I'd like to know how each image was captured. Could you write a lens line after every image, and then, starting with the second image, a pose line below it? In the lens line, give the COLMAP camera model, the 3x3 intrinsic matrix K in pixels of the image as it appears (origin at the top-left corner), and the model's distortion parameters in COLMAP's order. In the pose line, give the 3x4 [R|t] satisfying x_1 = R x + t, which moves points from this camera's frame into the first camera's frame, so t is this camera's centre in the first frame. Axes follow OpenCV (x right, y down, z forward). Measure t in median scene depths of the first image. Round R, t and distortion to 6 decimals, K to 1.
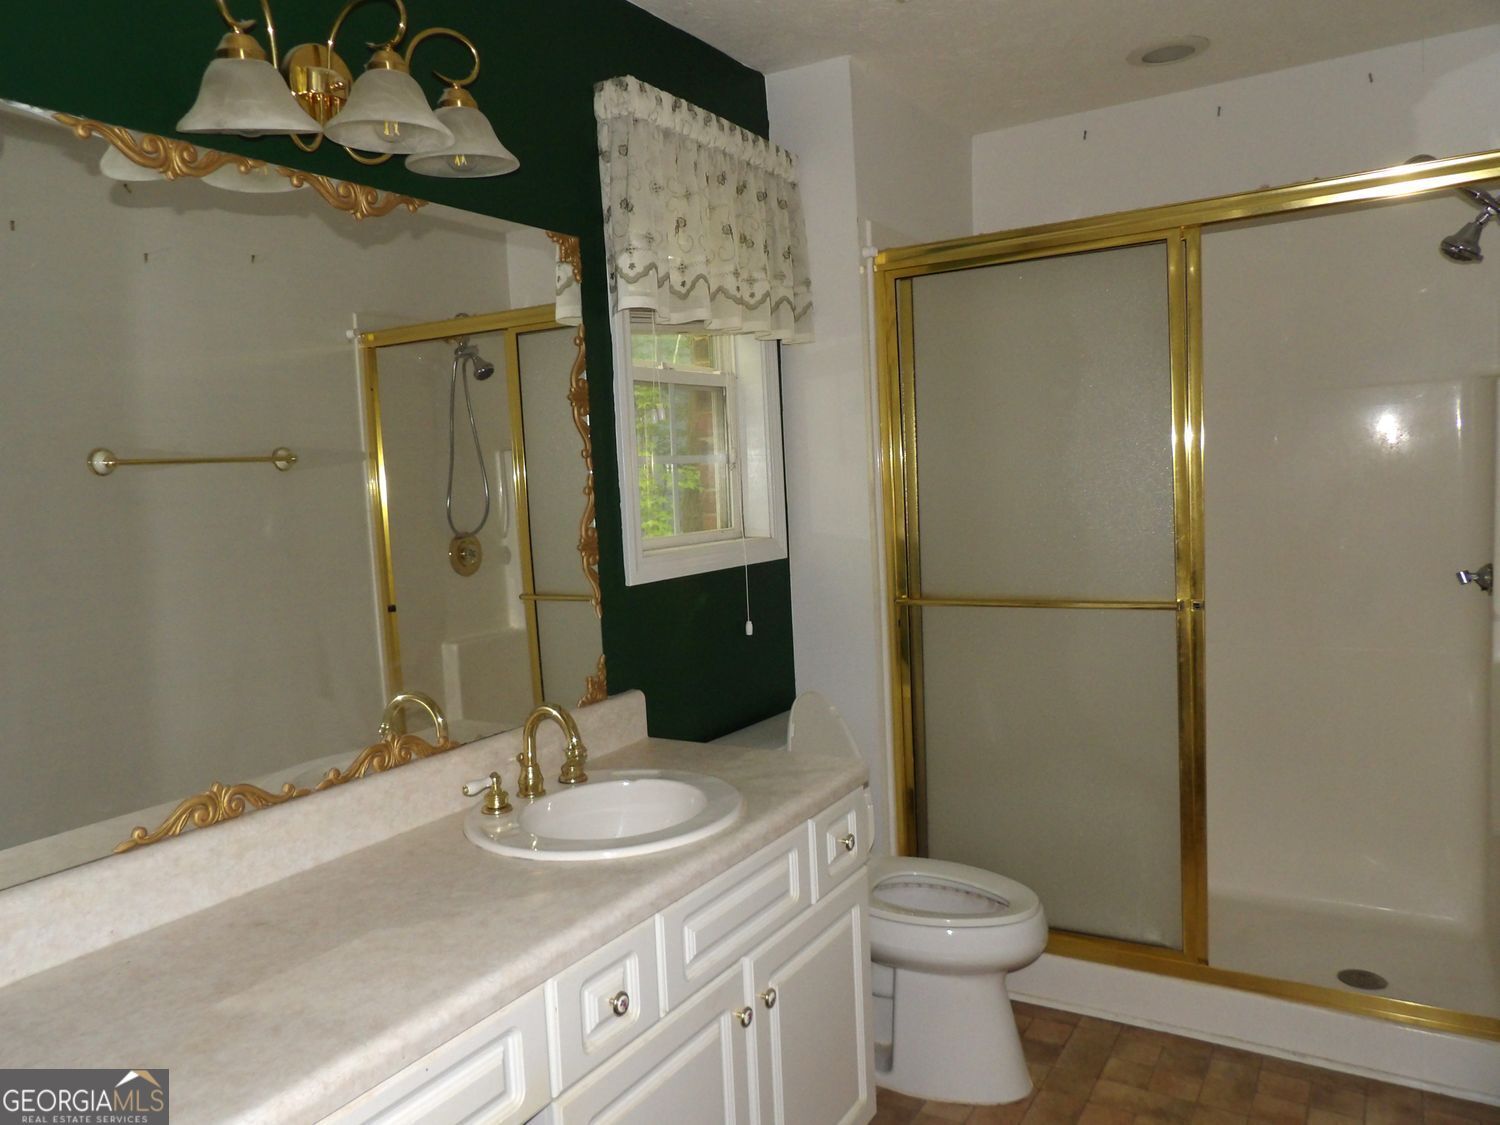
lens RADIAL K [[1086.9, 0, 750.3], [0, 1086.9, 563.8], [0, 0, 1]] dist [-0.026812, 0.025849]
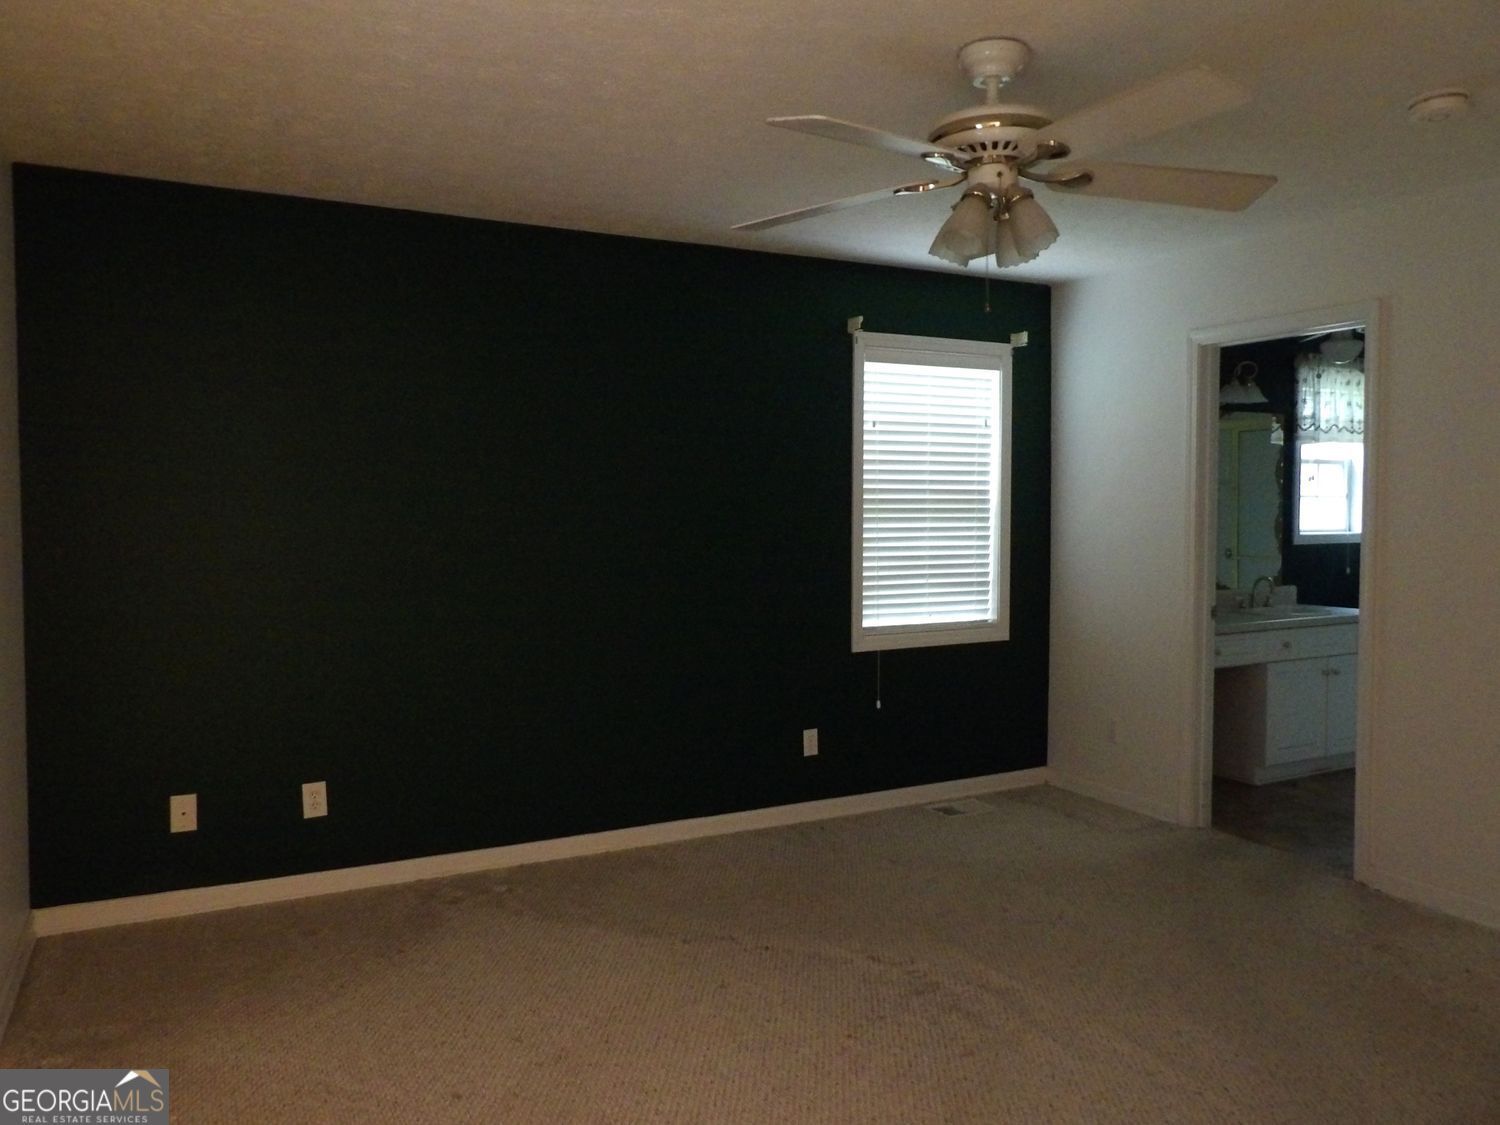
lens RADIAL K [[1086.9, 0, 748.9], [0, 1086.9, 562.0], [0, 0, 1]] dist [-0.026812, 0.025849]
pose [[0.852284, 0.071047, -0.518232, 0.125053], [-0.075418, 0.997072, 0.012661, 0.129788], [0.517614, 0.028293, 0.855147, -1.942606]]
